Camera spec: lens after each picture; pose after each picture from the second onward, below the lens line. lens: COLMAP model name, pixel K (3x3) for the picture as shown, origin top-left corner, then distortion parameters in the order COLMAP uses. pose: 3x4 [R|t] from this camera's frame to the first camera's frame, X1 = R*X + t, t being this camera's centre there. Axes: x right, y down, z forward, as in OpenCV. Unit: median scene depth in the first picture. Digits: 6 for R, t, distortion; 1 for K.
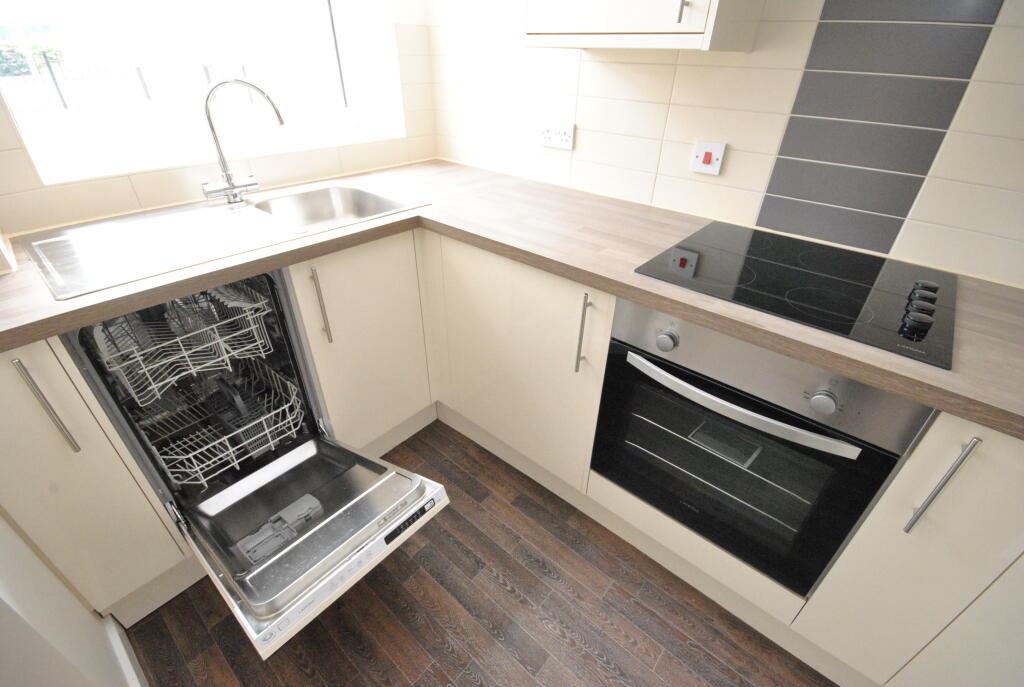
lens RADIAL K [[454.2, 0, 511.5], [0, 454.2, 343.3], [0, 0, 1]] dist [0.003140, -0.000771]
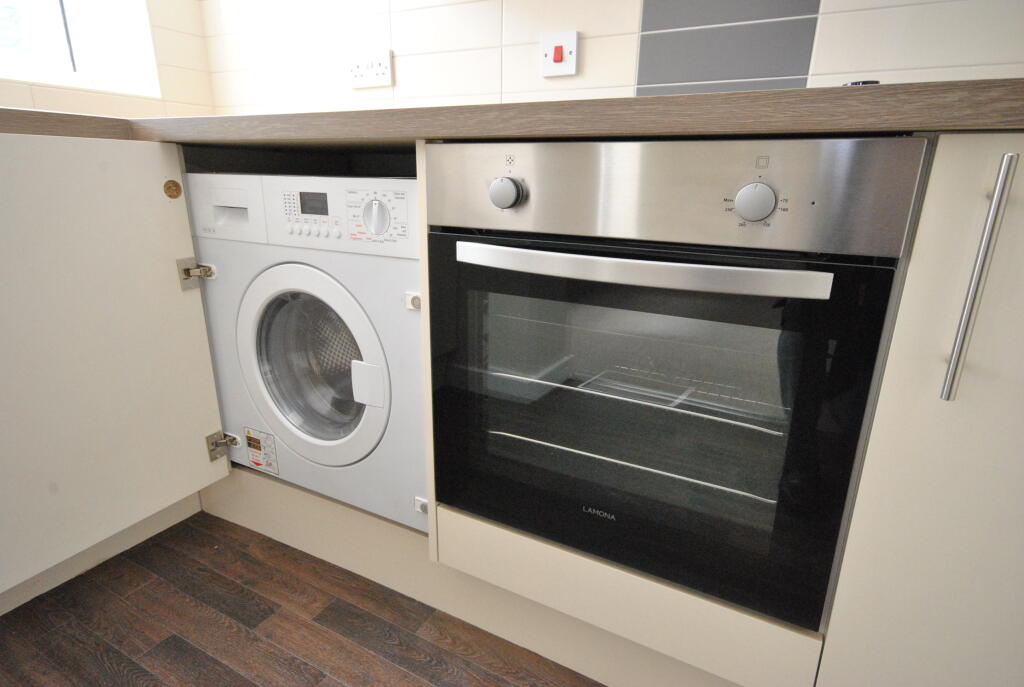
lens RADIAL K [[561.4, 0, 512.9], [0, 561.4, 344.3], [0, 0, 1]] dist [0.028801, -0.001123]
pose [[0.977264, -0.061244, 0.202986, 0.119436], [0.113975, 0.959029, -0.259372, 0.248457], [-0.178785, 0.276610, 0.944205, 0.227091]]
